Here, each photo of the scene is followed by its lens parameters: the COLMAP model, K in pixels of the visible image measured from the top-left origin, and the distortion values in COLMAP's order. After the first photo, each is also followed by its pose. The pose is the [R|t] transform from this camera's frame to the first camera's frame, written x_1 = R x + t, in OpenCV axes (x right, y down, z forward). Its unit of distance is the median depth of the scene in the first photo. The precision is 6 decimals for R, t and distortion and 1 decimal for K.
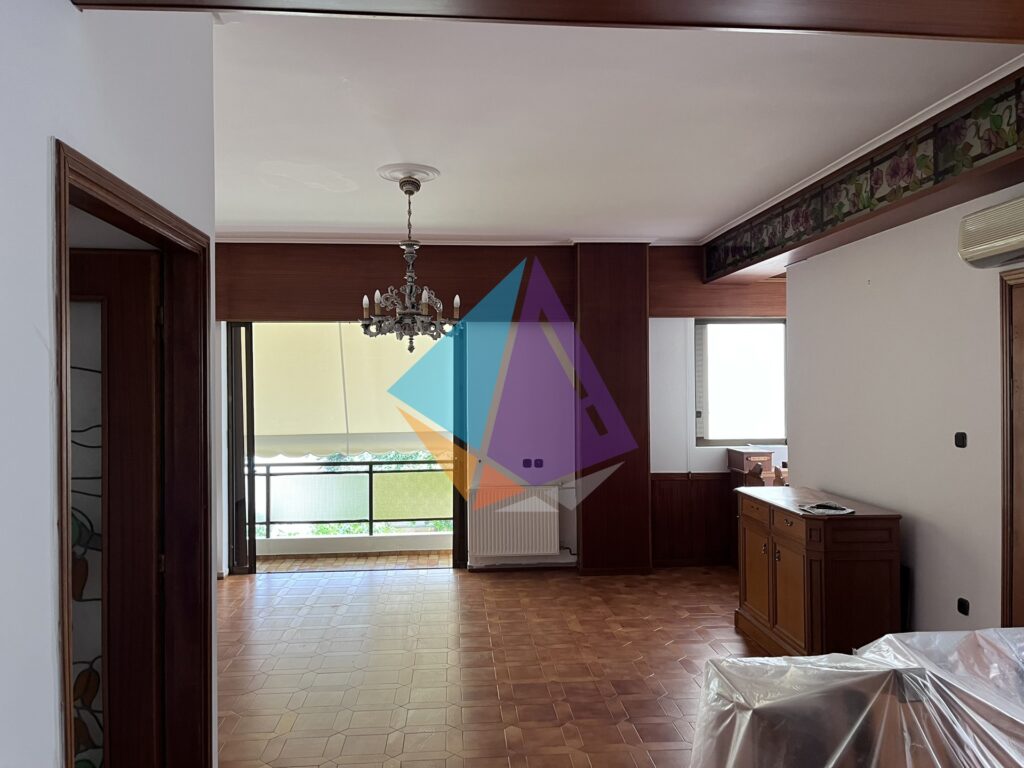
lens RADIAL K [[764.2, 0, 505.9], [0, 764.2, 380.2], [0, 0, 1]] dist [0.037158, -0.055730]
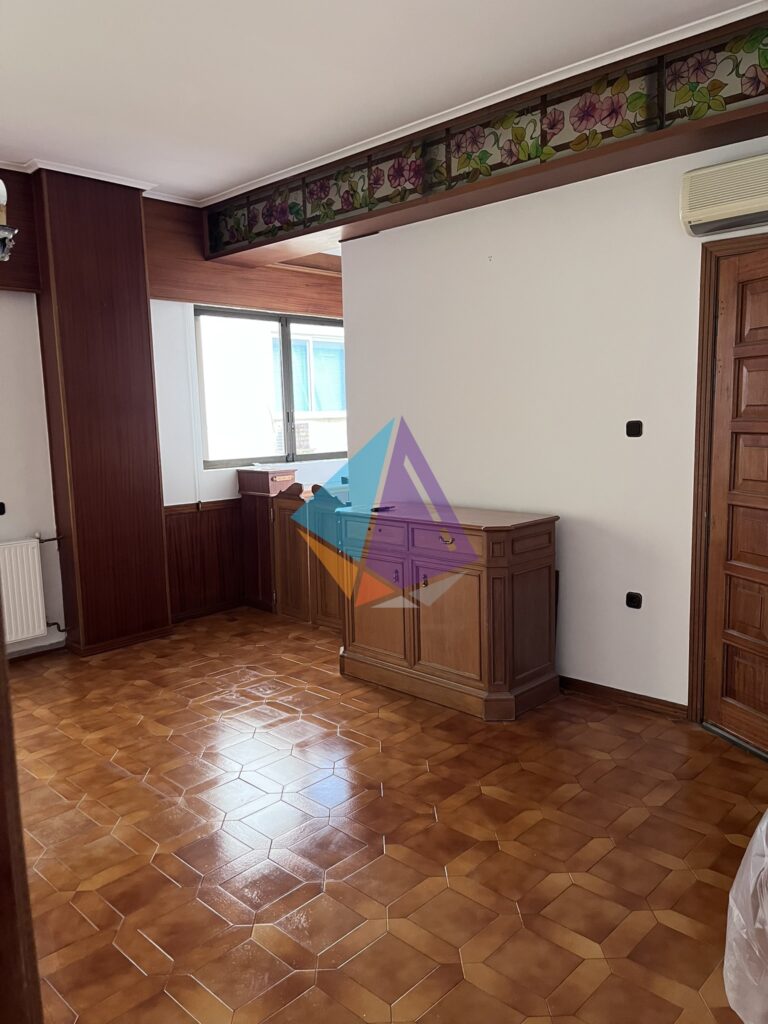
lens RADIAL K [[764.2, 0, 385.0], [0, 764.2, 515.8], [0, 0, 1]] dist [0.037158, -0.055730]
pose [[0.739632, -0.098046, 0.665831, -0.205620], [0.011650, 0.991048, 0.132995, 0.040909], [-0.672910, -0.090611, 0.734154, 0.378212]]
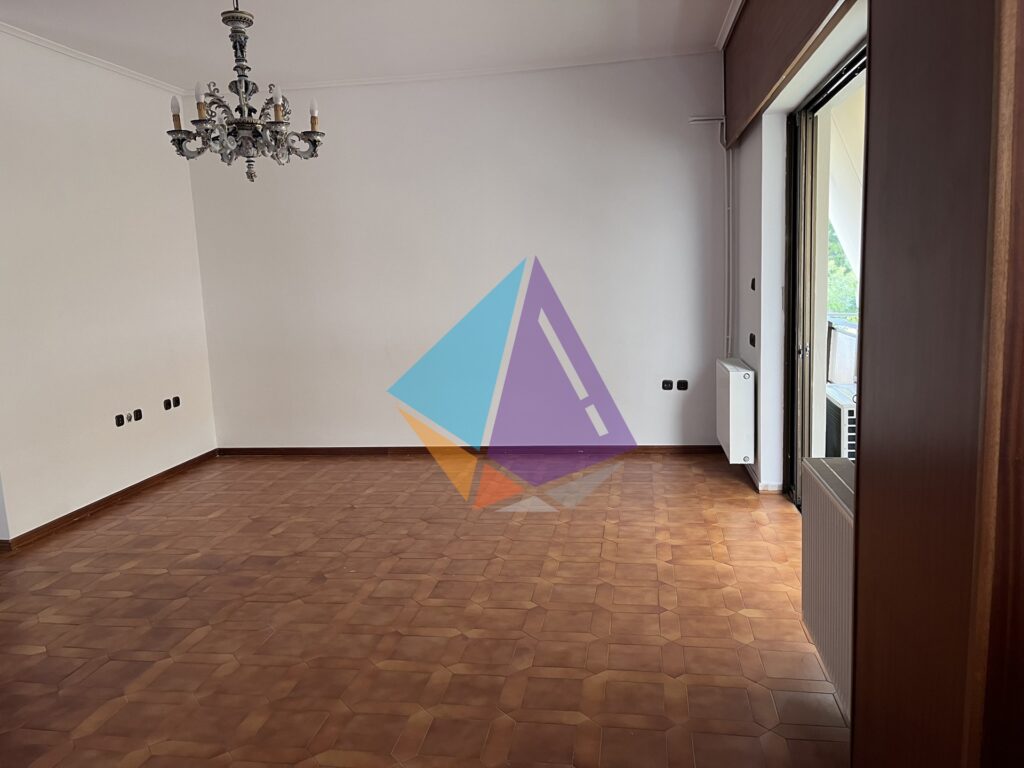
lens RADIAL K [[764.2, 0, 510.9], [0, 764.2, 386.2], [0, 0, 1]] dist [0.037158, -0.055730]
pose [[-0.225515, 0.162726, -0.960554, 0.465348], [0.047954, 0.986611, 0.155882, 0.047246], [0.973059, -0.010909, -0.230299, 1.218234]]
